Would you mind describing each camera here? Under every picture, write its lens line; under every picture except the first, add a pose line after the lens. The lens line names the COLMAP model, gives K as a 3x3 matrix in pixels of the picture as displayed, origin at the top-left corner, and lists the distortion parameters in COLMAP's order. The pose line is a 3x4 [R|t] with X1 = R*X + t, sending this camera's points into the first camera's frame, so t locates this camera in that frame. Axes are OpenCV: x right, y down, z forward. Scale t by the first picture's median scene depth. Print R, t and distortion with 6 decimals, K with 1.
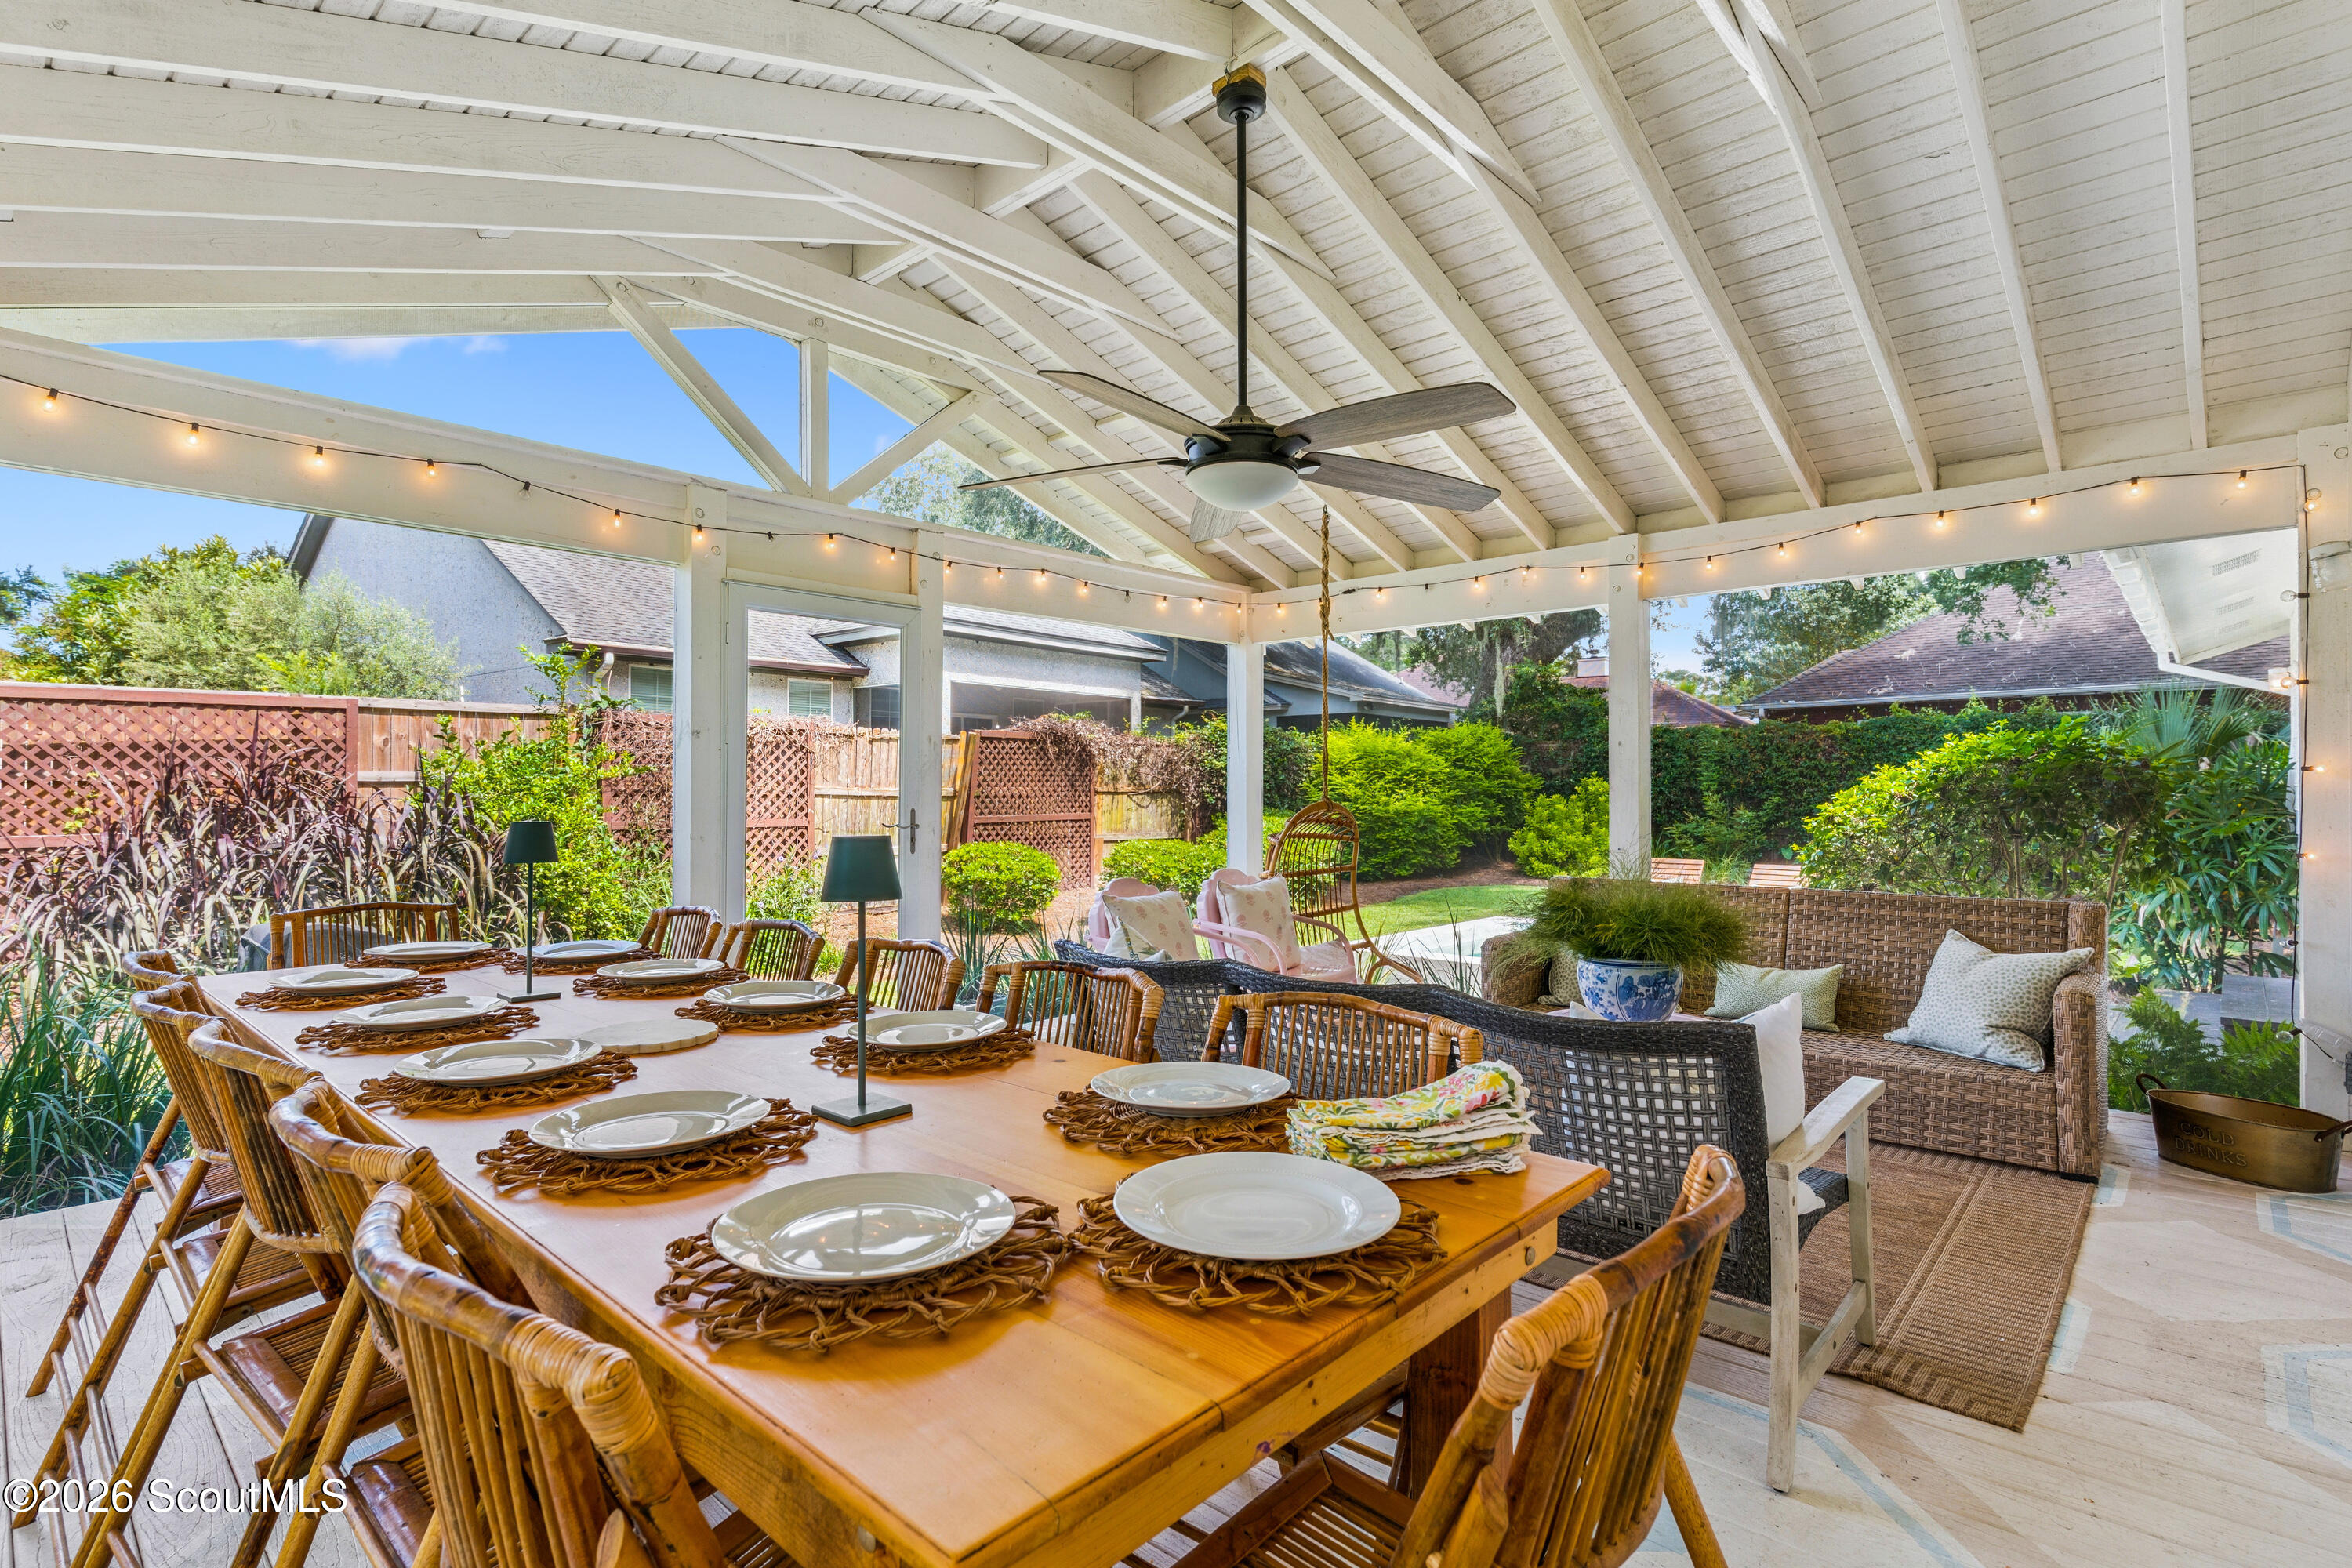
lens RADIAL K [[1126.9, 0, 1159.6], [0, 1126.9, 809.9], [0, 0, 1]] dist [0.003663, 0.001875]
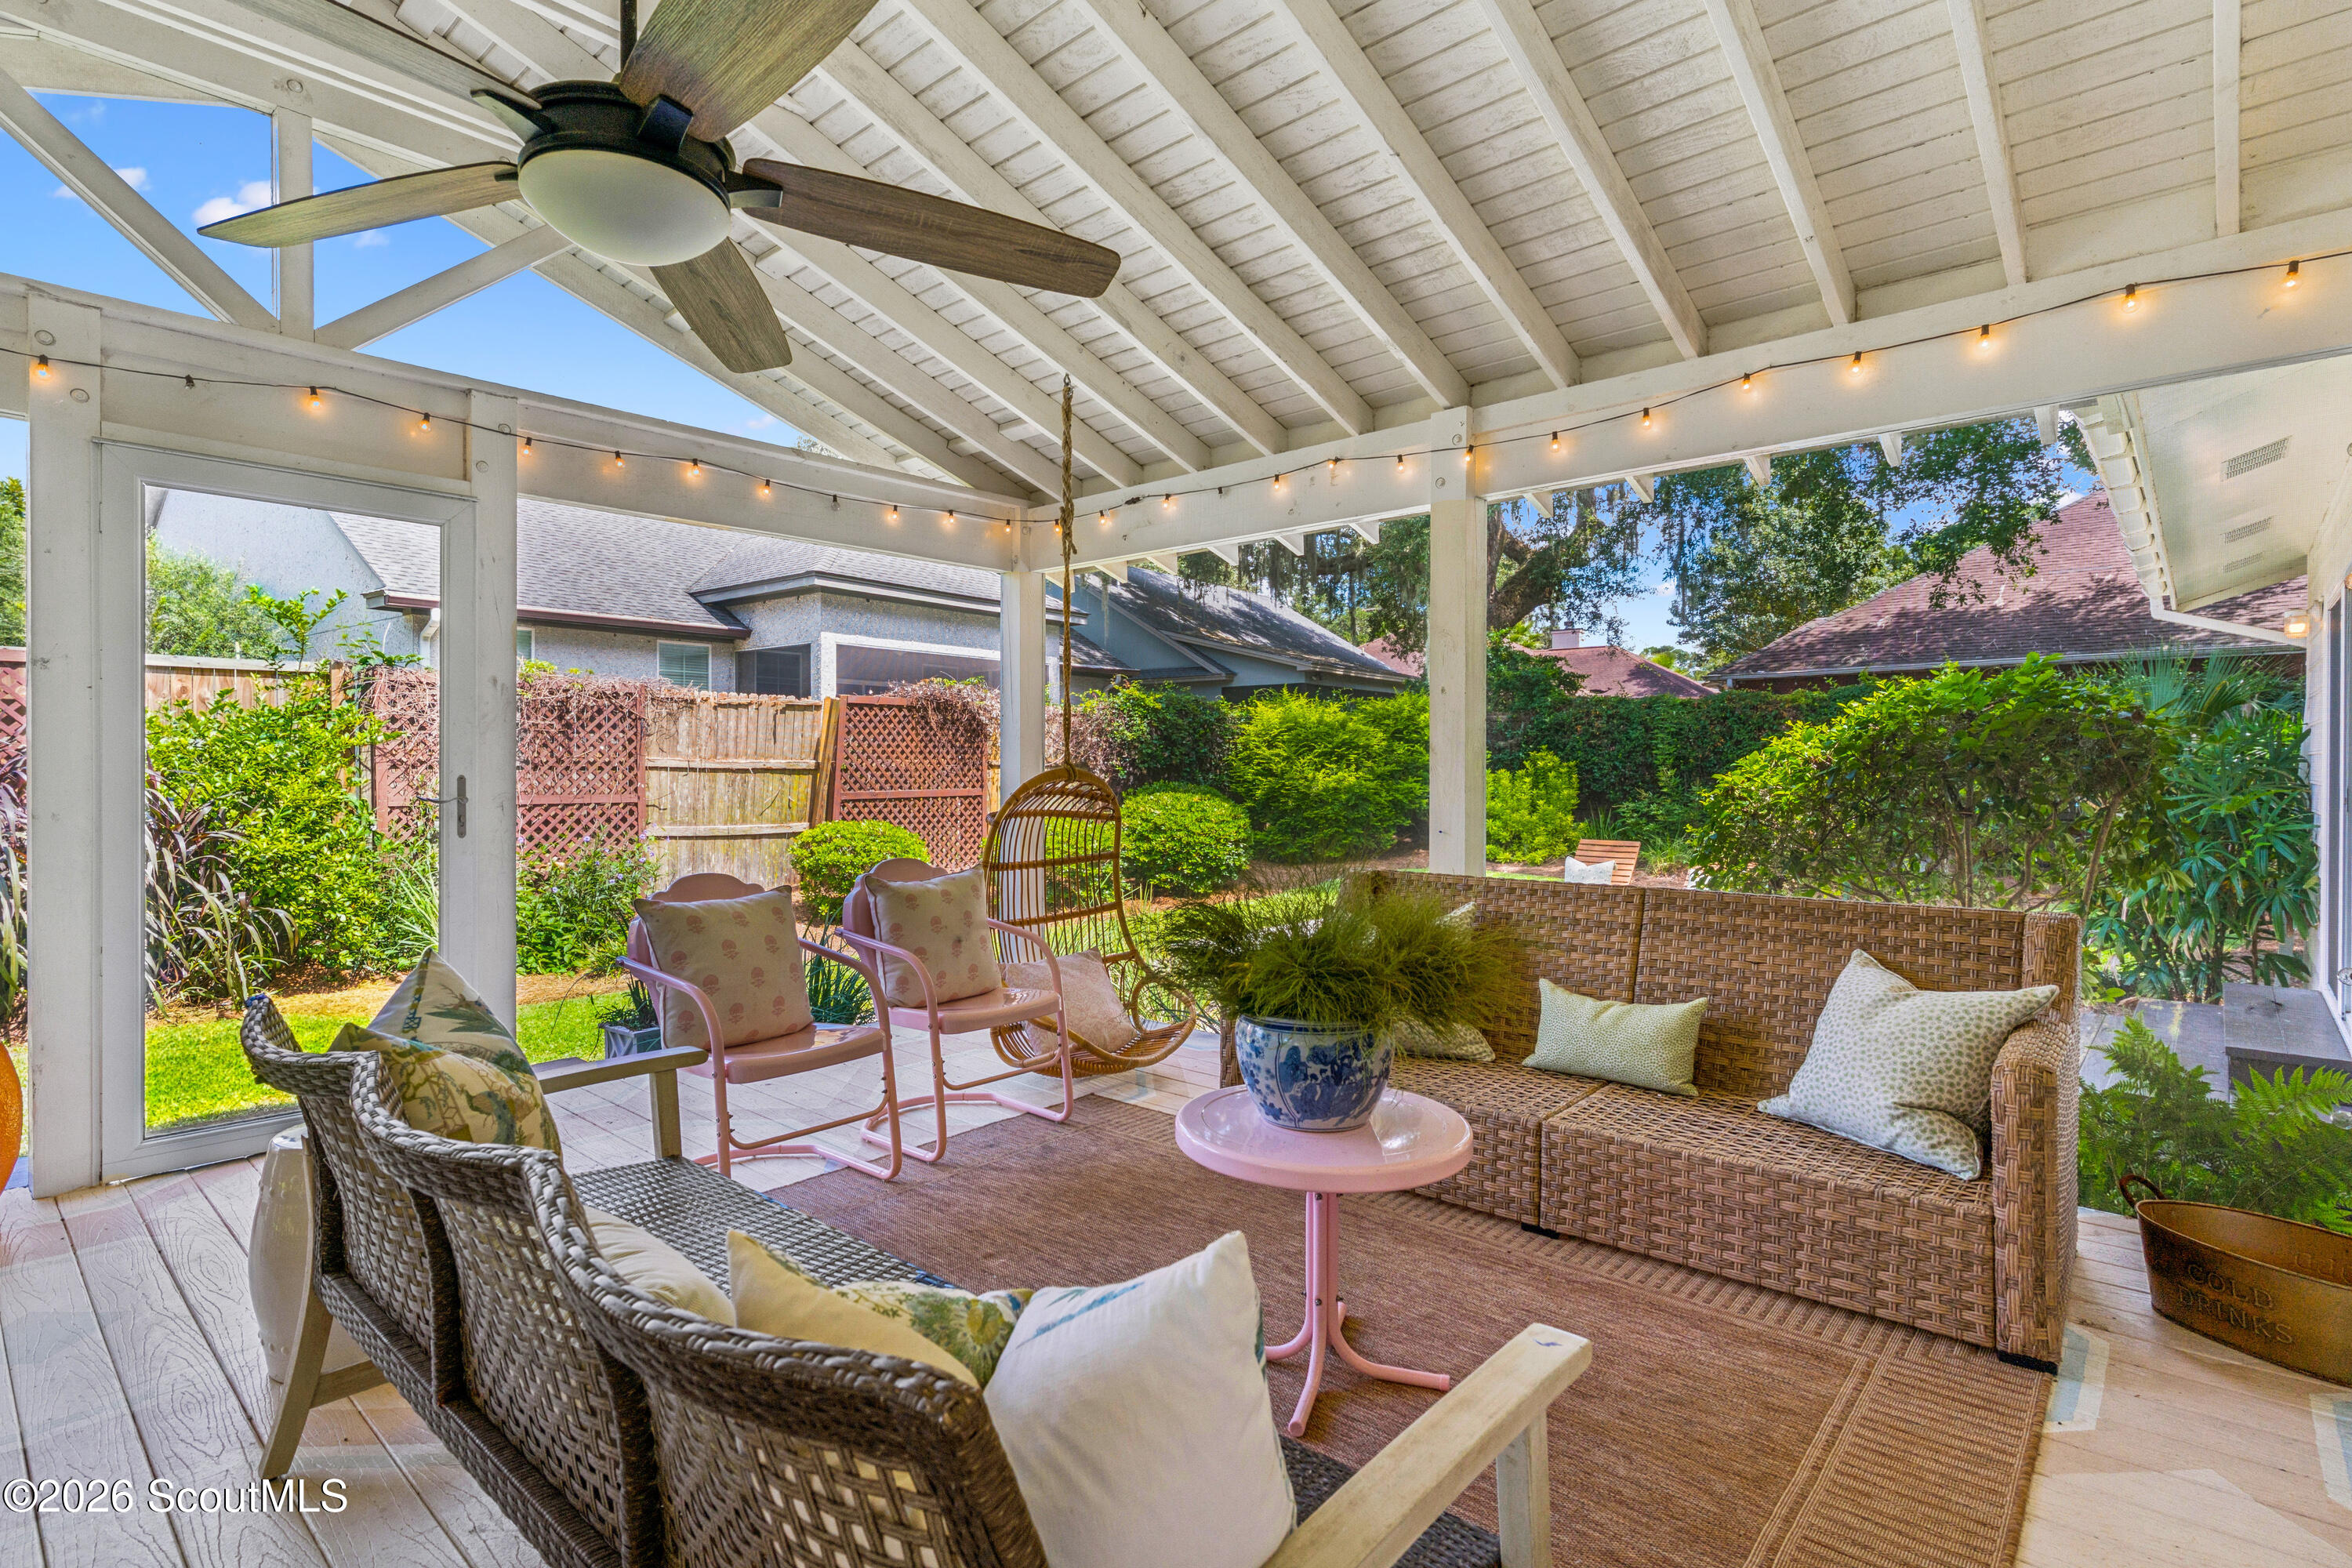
lens RADIAL K [[1126.9, 0, 1165.5], [0, 1126.9, 809.1], [0, 0, 1]] dist [0.003663, 0.001875]
pose [[0.999925, 0.000775, 0.012231, 0.152077], [-0.001009, 0.999817, 0.019112, 0.003938], [-0.012214, -0.019123, 0.999743, 0.178940]]
